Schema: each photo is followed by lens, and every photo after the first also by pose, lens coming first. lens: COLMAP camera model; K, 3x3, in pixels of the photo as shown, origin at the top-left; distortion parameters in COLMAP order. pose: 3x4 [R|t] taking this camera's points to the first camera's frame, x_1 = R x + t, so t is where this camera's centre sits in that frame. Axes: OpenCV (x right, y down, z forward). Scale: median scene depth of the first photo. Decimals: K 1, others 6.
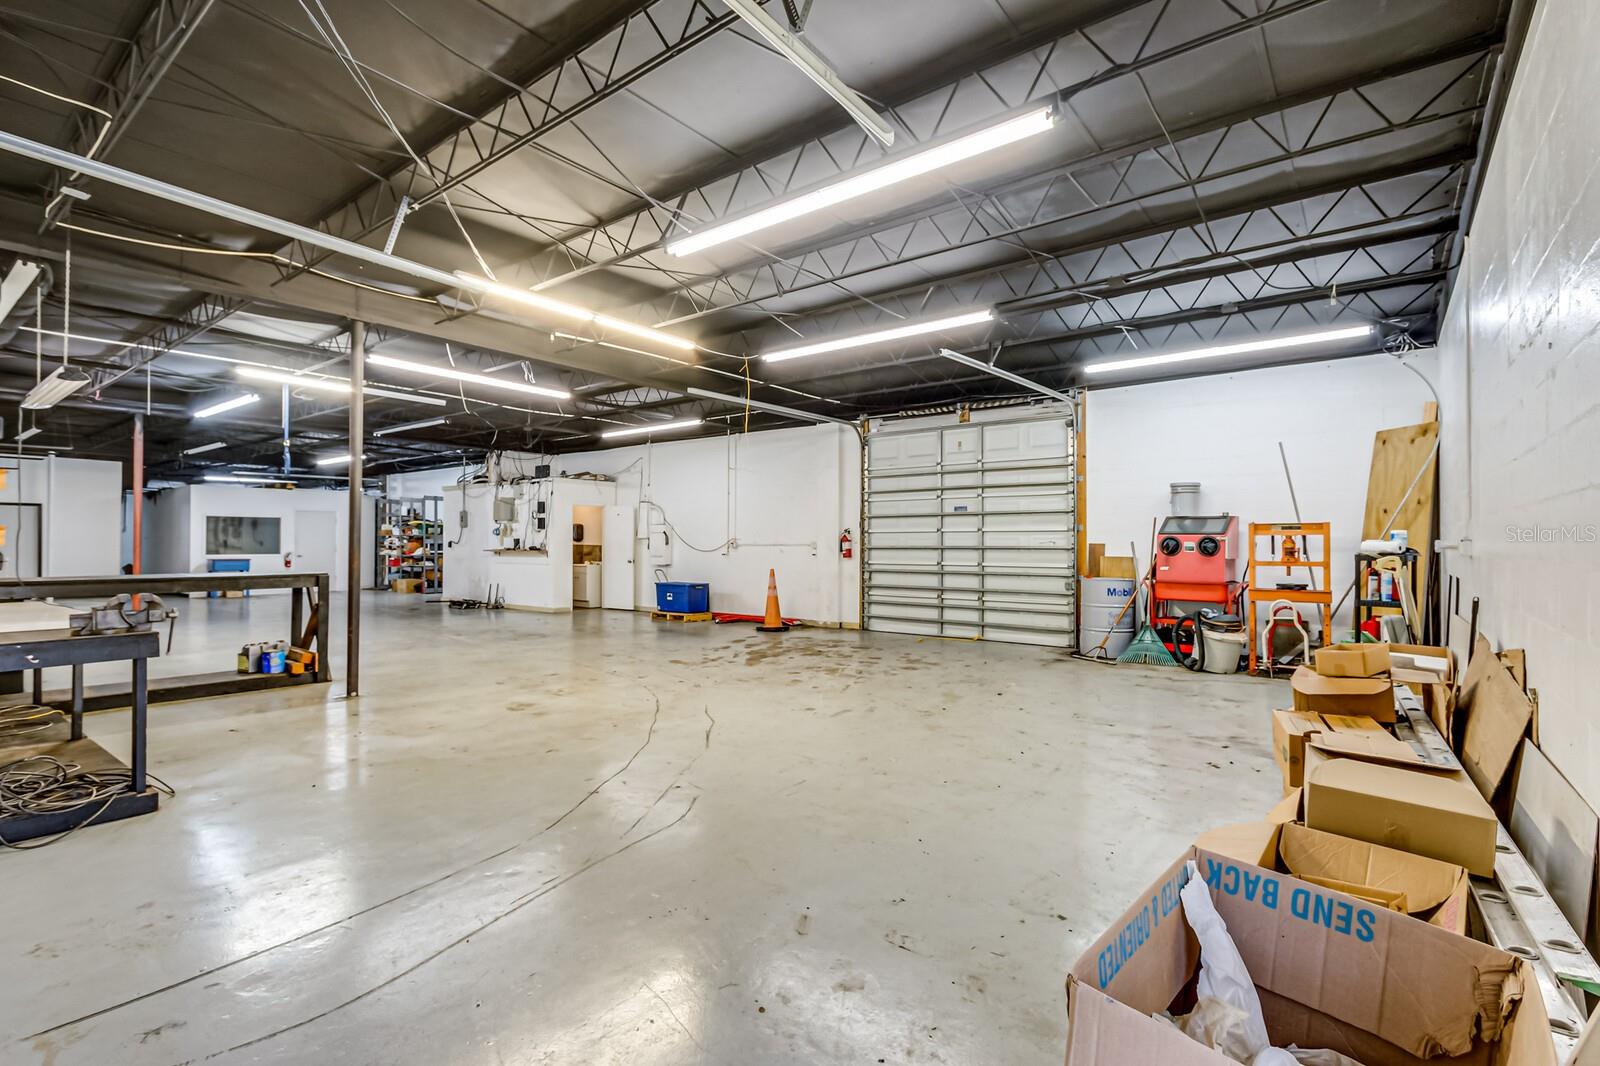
lens RADIAL K [[735.8, 0, 797.8], [0, 735.8, 517.2], [0, 0, 1]] dist [-0.001998, 0.000182]
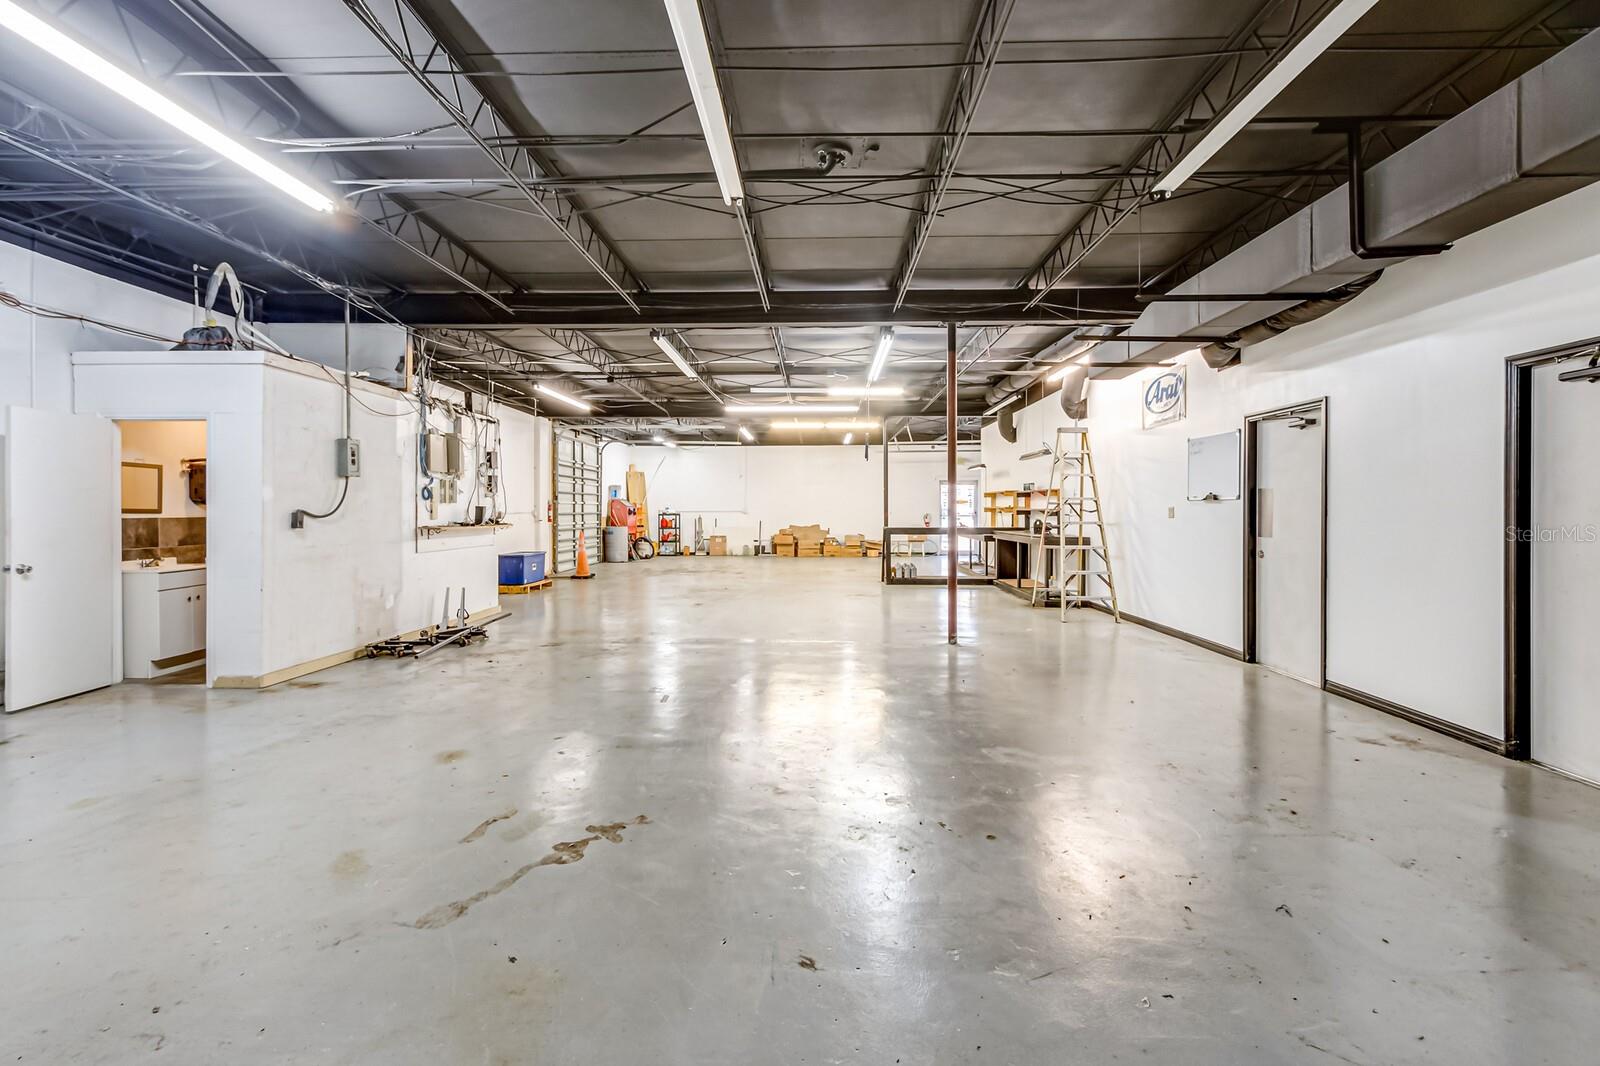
lens RADIAL K [[735.8, 0, 797.8], [0, 735.8, 517.2], [0, 0, 1]] dist [-0.001998, 0.000182]
pose [[-0.587307, -0.011827, 0.809278, -1.294974], [-0.030723, 0.999498, -0.007689, 0.043812], [-0.808781, -0.029380, -0.587375, 1.434201]]
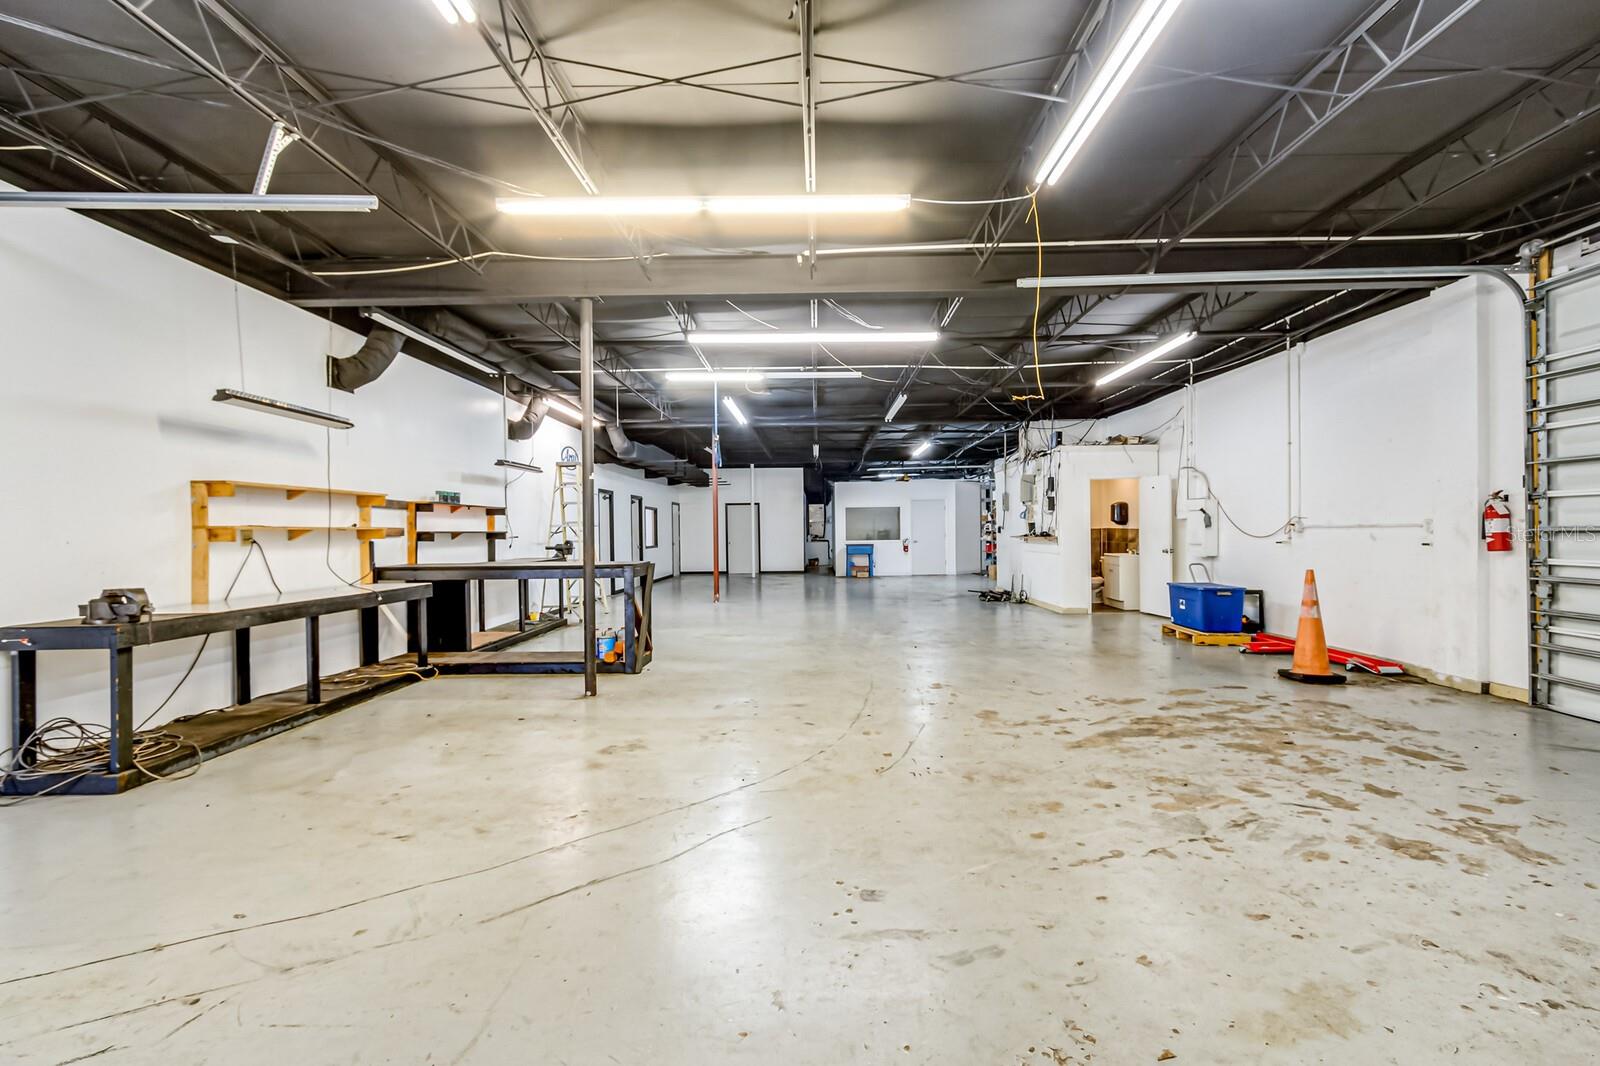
lens RADIAL K [[741.4, 0, 816.4], [0, 741.4, 528.8], [0, 0, 1]] dist [-0.000630, -0.000134]
pose [[0.610586, -0.011796, -0.791862, 0.179655], [0.043051, 0.998905, 0.018316, 0.012258], [0.790779, -0.045274, 0.610425, 0.352111]]
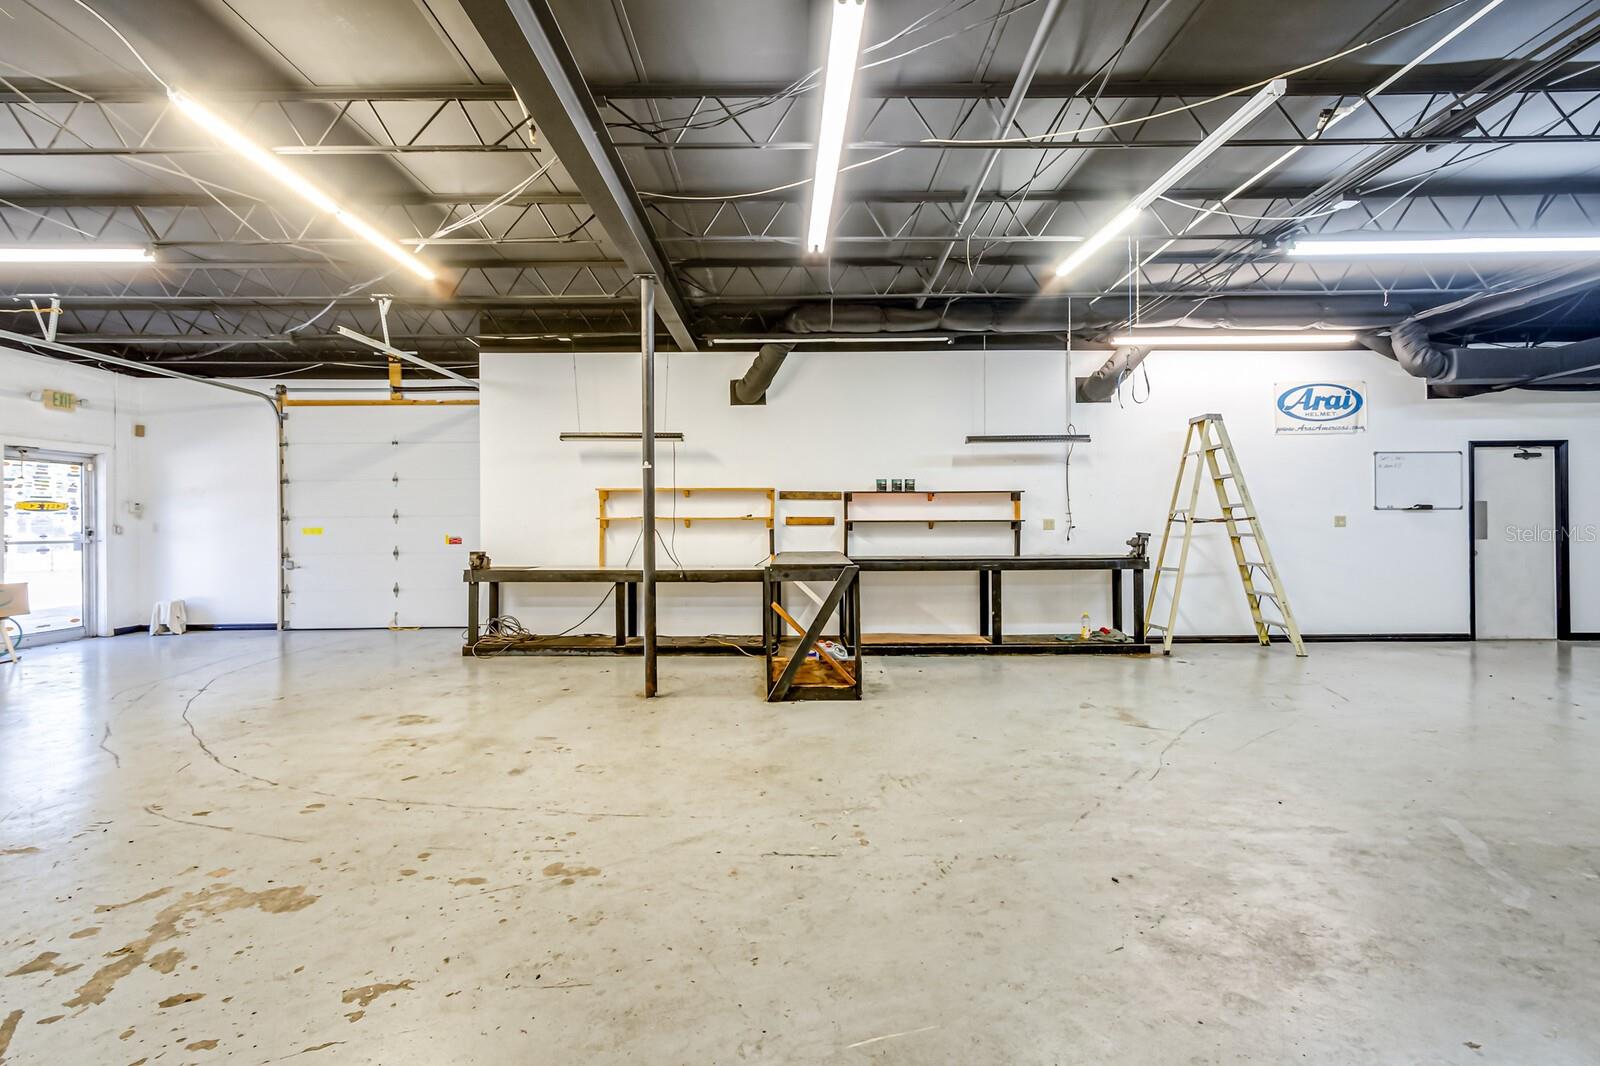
lens RADIAL K [[748.4, 0, 788.2], [0, 748.4, 521.4], [0, 0, 1]] dist [0.001181, 0.000008]
pose [[-0.793192, -0.000416, -0.608971, -0.098451], [0.025097, 0.999128, -0.033372, 0.033987], [0.608454, -0.041754, -0.792490, 0.994950]]
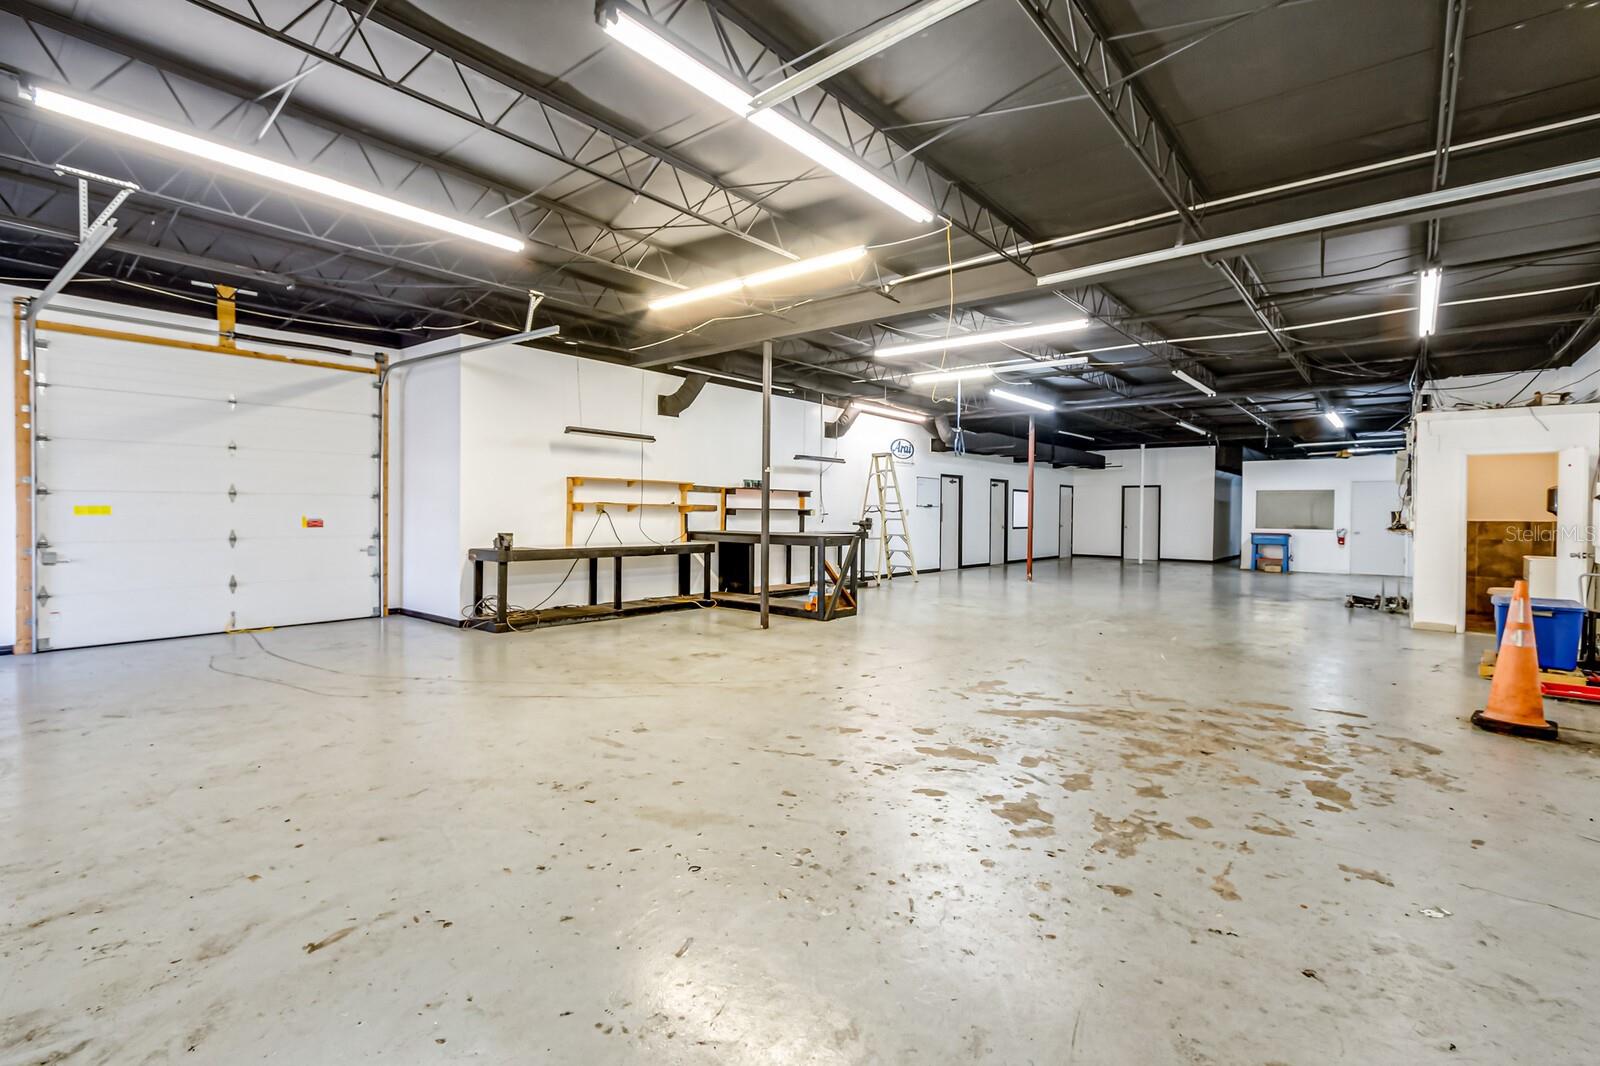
lens RADIAL K [[735.8, 0, 797.8], [0, 735.8, 517.2], [0, 0, 1]] dist [-0.001998, 0.000182]
pose [[-0.030680, 0.005171, -0.999516, 0.382593], [0.026159, 0.999648, 0.004369, 0.021512], [0.999187, -0.026012, -0.030805, 0.596307]]
